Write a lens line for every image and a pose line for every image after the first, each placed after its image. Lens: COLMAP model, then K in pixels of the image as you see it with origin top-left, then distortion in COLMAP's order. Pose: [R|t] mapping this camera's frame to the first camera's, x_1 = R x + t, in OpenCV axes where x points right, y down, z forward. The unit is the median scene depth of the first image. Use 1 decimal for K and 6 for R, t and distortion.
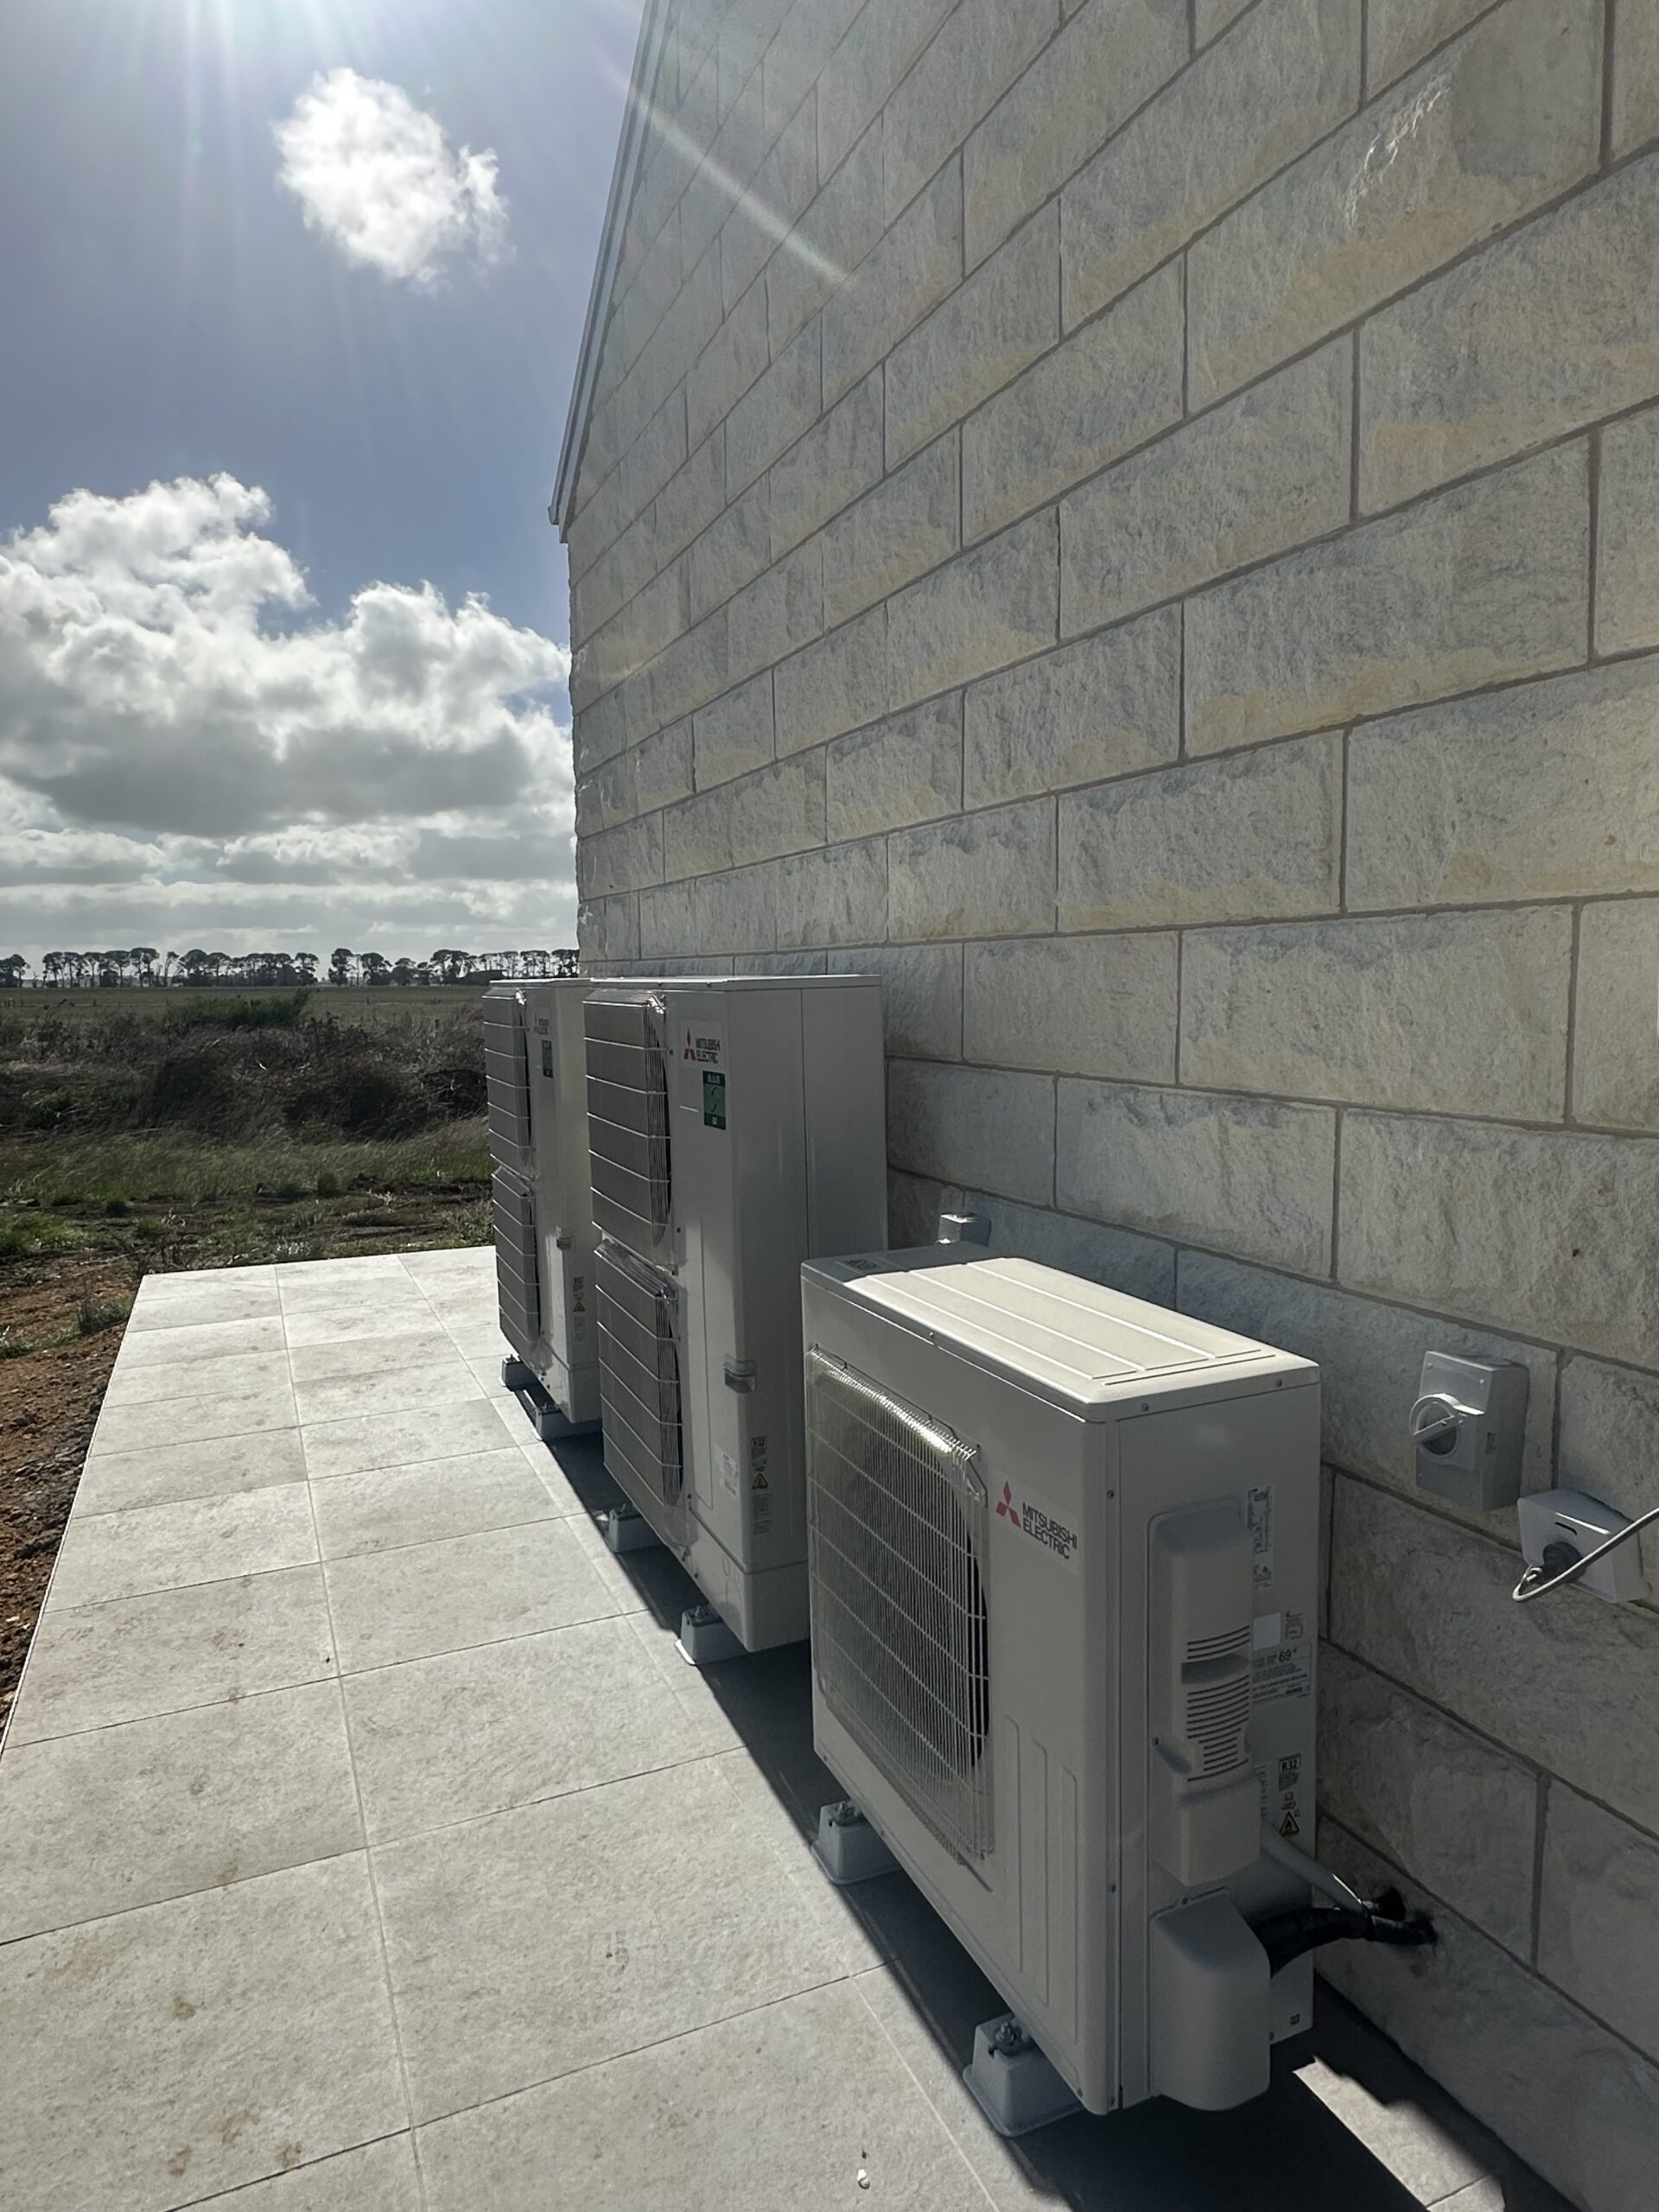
lens RADIAL K [[1331.4, 0, 829.5], [0, 1331.4, 1106.0], [0, 0, 1]] dist [0.001408, -0.021239]
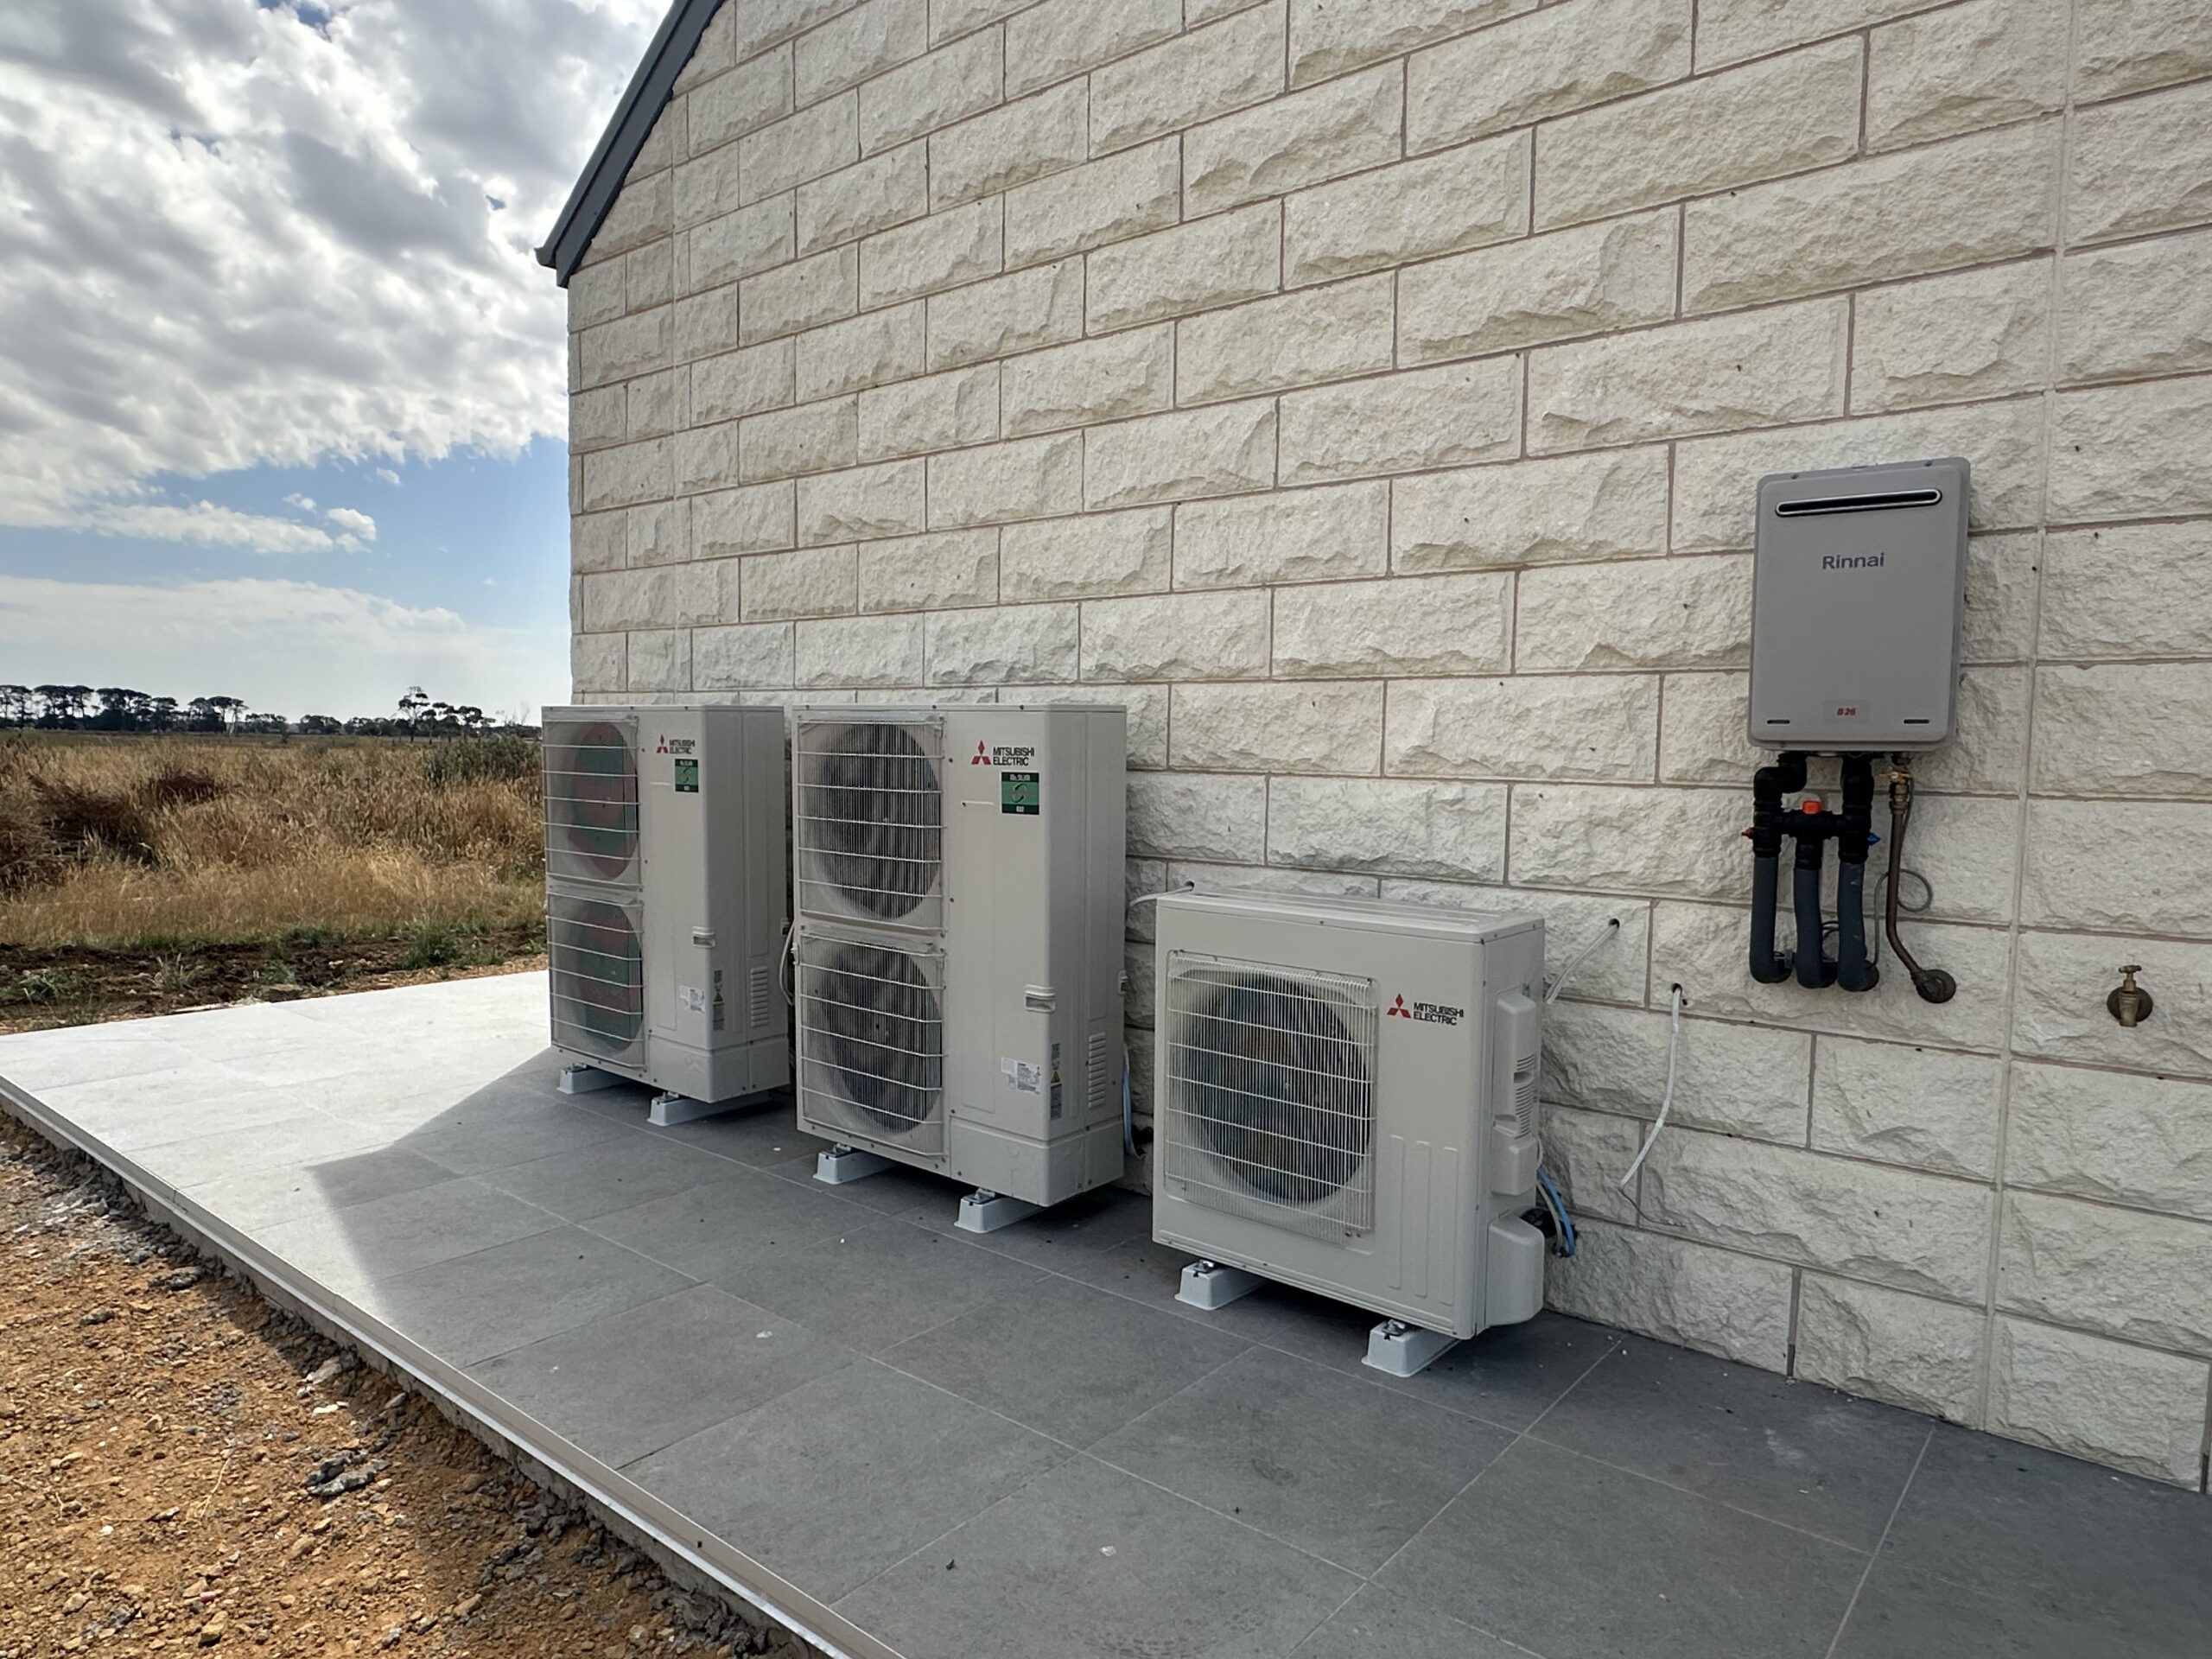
lens RADIAL K [[1331.4, 0, 1106.0], [0, 1331.4, 829.5], [0, 0, 1]] dist [0.001408, -0.021239]
pose [[0.900423, -0.010302, 0.434894, -0.943660], [0.018779, 0.999708, -0.015199, 0.086143], [-0.434610, 0.021853, 0.900354, -0.390069]]
